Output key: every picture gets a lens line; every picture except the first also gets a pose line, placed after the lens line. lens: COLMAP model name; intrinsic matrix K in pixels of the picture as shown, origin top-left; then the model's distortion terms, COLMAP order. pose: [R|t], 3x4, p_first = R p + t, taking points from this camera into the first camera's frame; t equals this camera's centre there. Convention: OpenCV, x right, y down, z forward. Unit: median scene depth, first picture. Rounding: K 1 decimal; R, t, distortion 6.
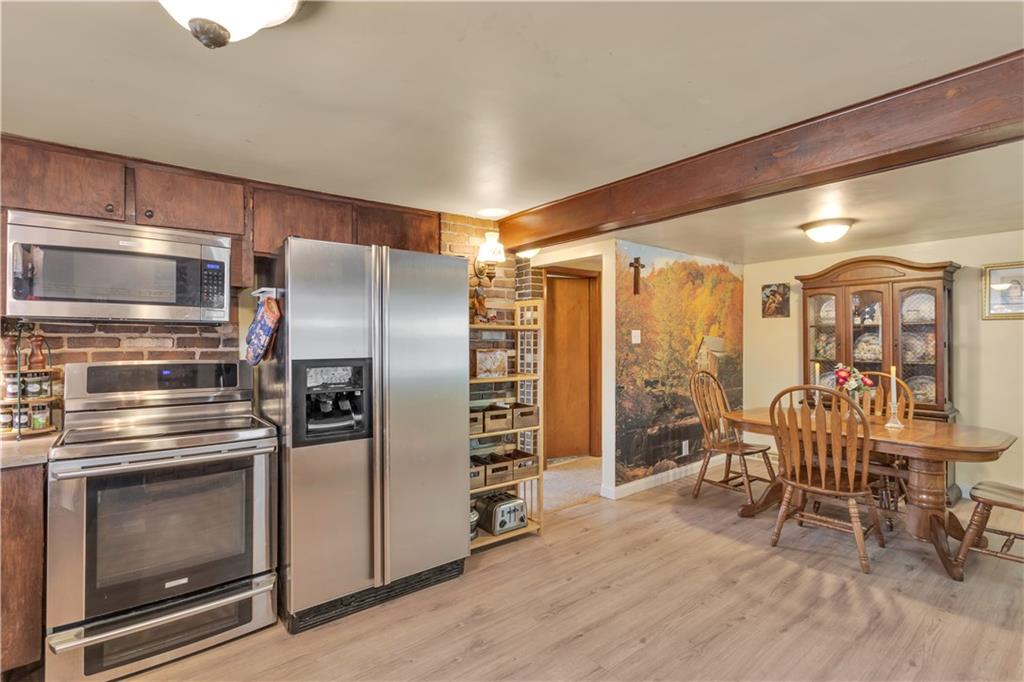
lens RADIAL K [[479.1, 0, 511.2], [0, 479.1, 339.6], [0, 0, 1]] dist [-0.000192, 0.000334]
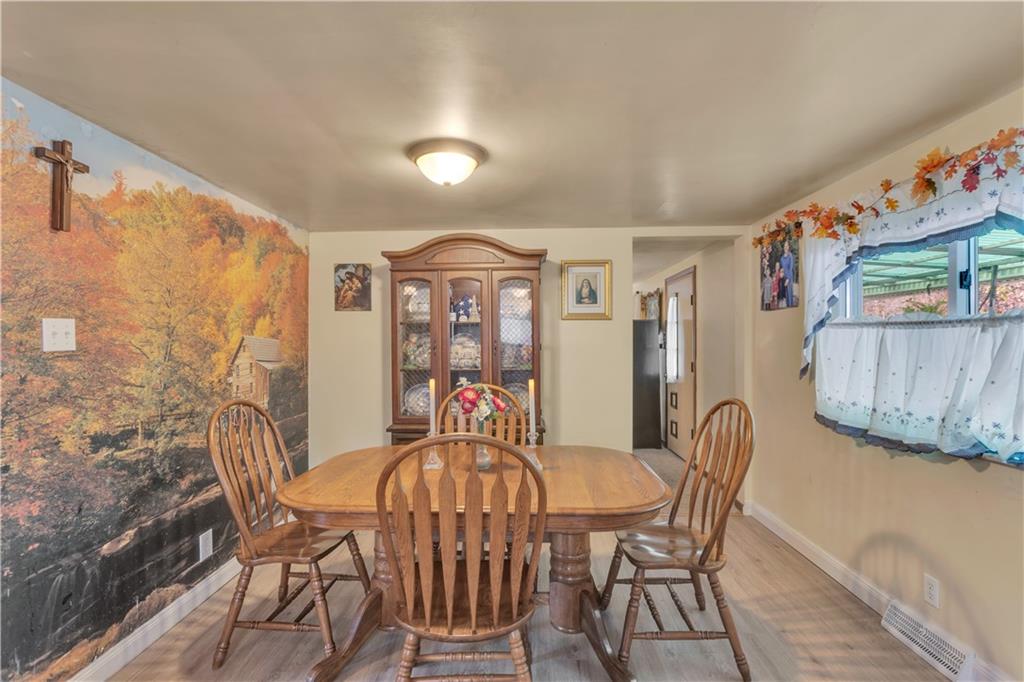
lens RADIAL K [[479.1, 0, 511.2], [0, 479.1, 339.6], [0, 0, 1]] dist [-0.000192, 0.000334]
pose [[0.650236, 0.001331, 0.759731, 0.185241], [0.004408, 0.999975, -0.005525, 0.002023], [-0.759719, 0.006942, 0.650214, 0.406470]]
